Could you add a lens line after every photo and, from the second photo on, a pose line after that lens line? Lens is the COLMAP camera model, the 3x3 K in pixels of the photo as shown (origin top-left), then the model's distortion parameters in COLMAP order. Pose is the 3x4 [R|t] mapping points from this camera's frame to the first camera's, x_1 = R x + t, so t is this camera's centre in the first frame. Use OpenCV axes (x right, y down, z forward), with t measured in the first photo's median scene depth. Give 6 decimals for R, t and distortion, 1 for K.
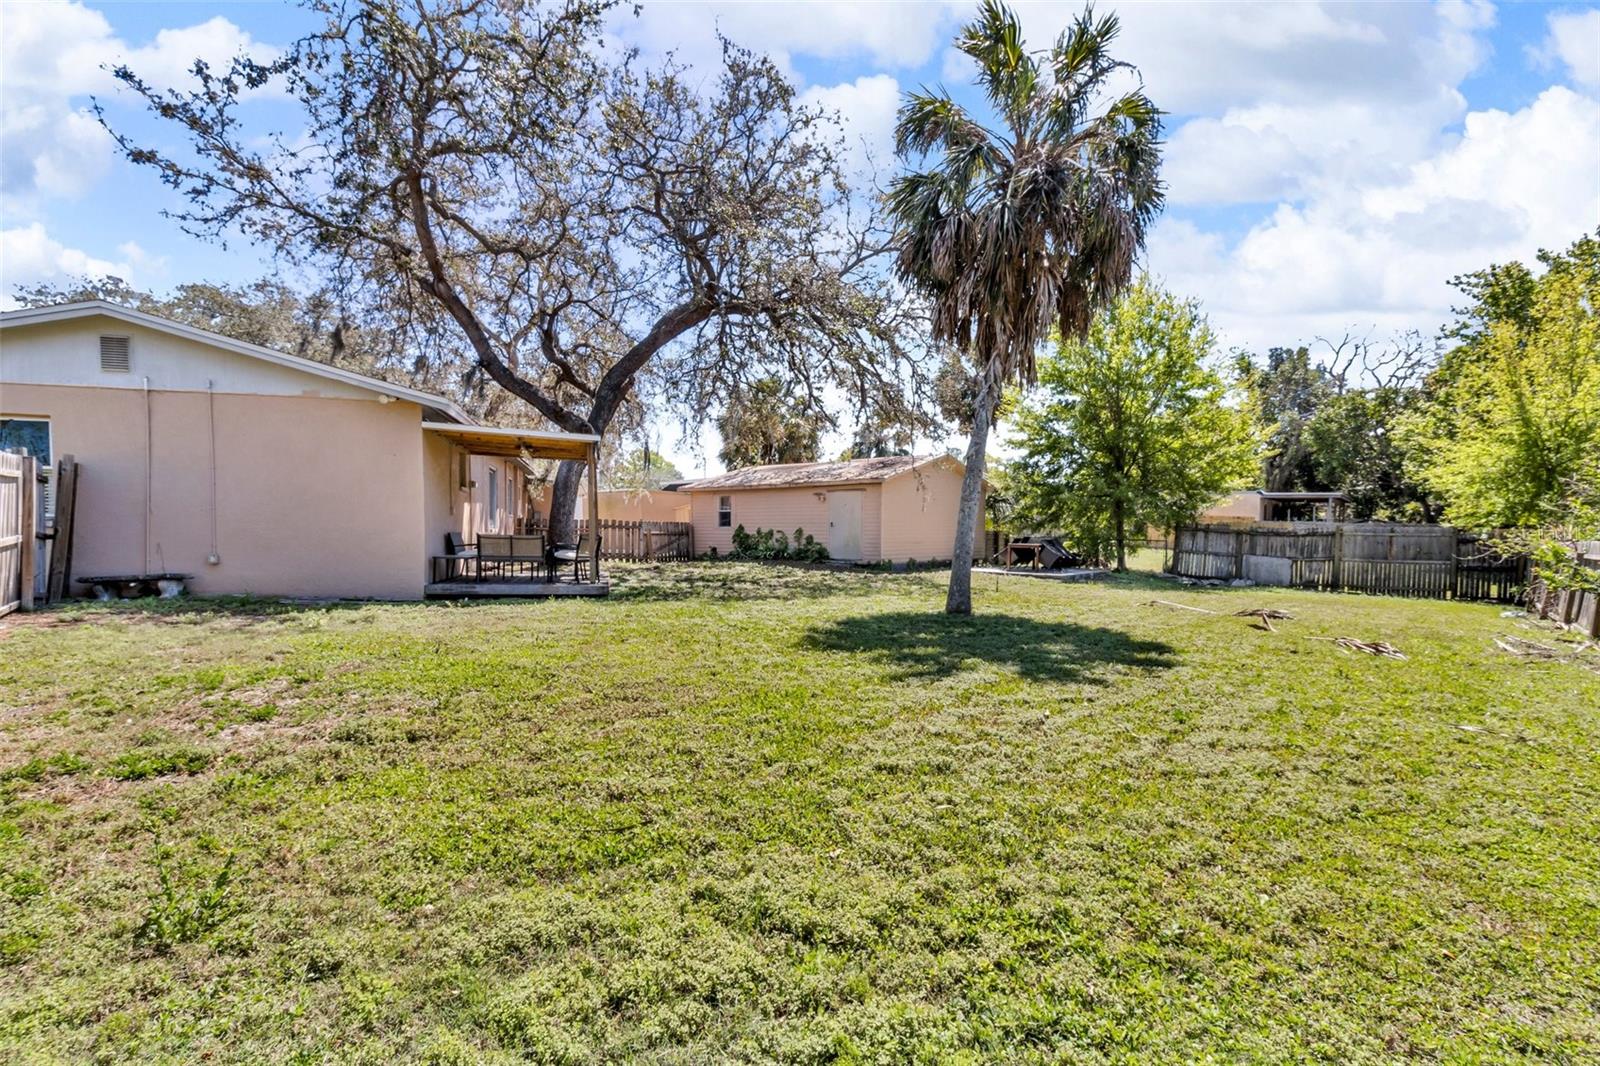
lens RADIAL K [[742.3, 0, 800.6], [0, 742.3, 535.2], [0, 0, 1]] dist [-0.000063, -0.000002]
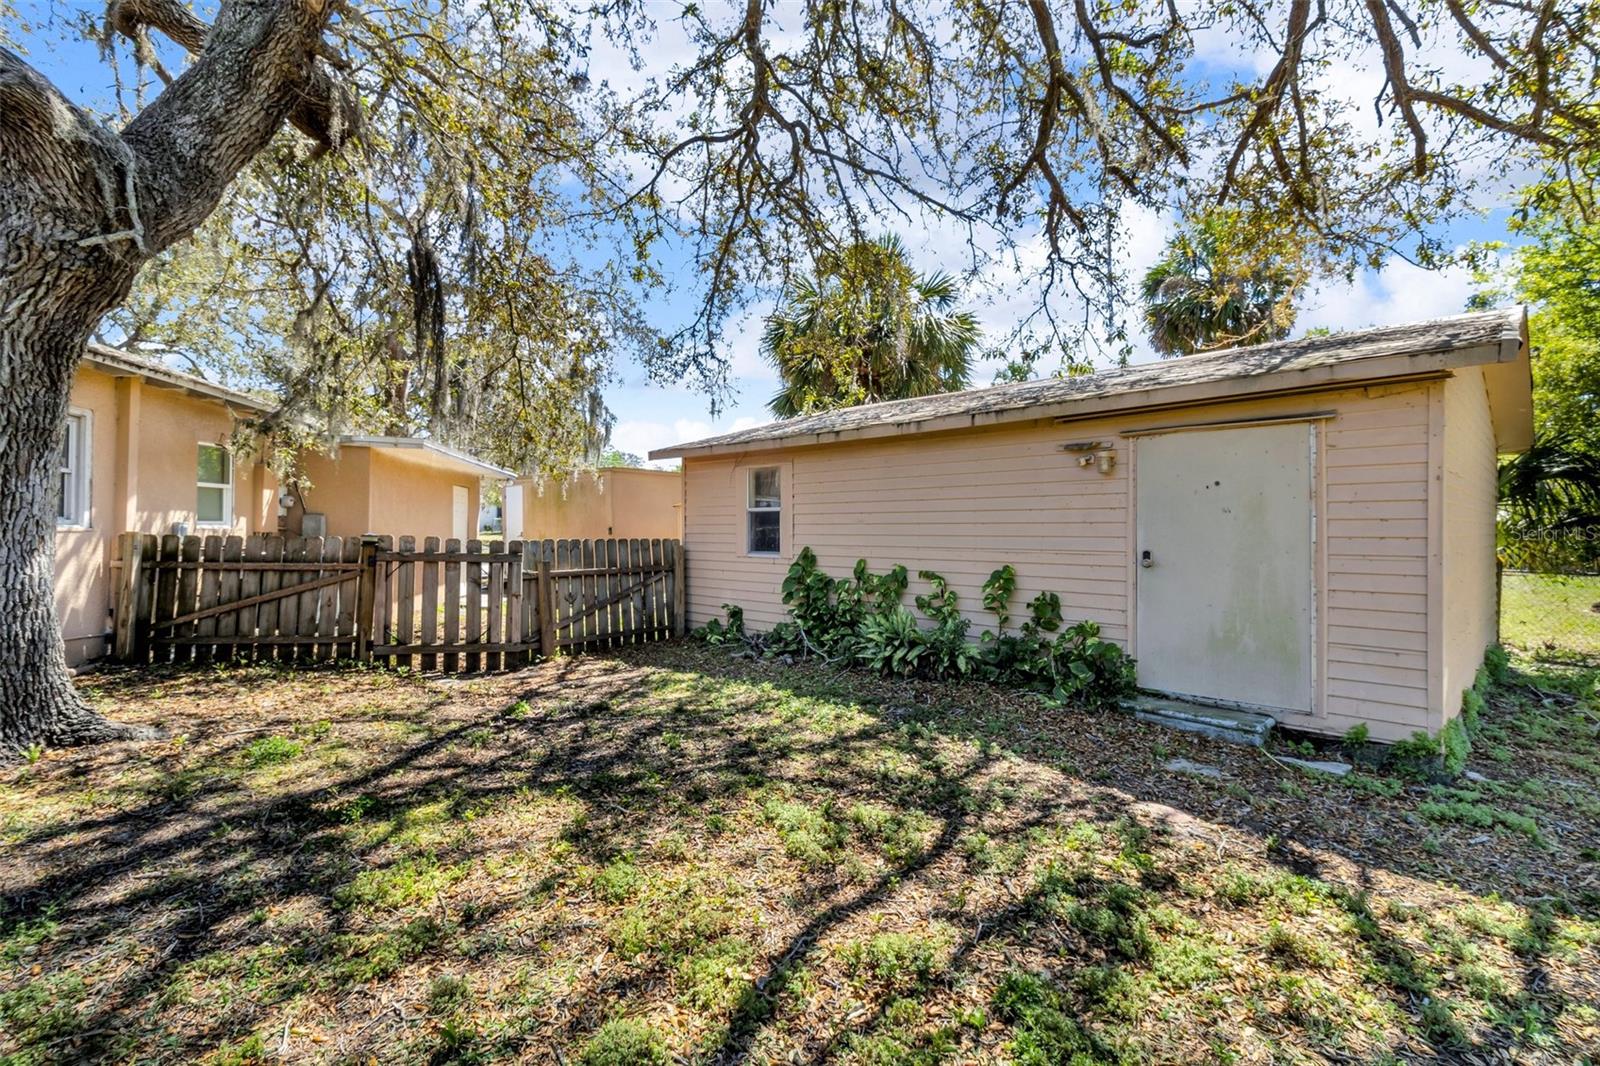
lens RADIAL K [[742.3, 0, 799.9], [0, 742.3, 526.6], [0, 0, 1]] dist [-0.000063, -0.000002]
pose [[0.993322, -0.004013, -0.115303, -0.043838], [0.003430, 0.999980, -0.005250, -0.022593], [0.115321, 0.004820, 0.993317, 0.650815]]
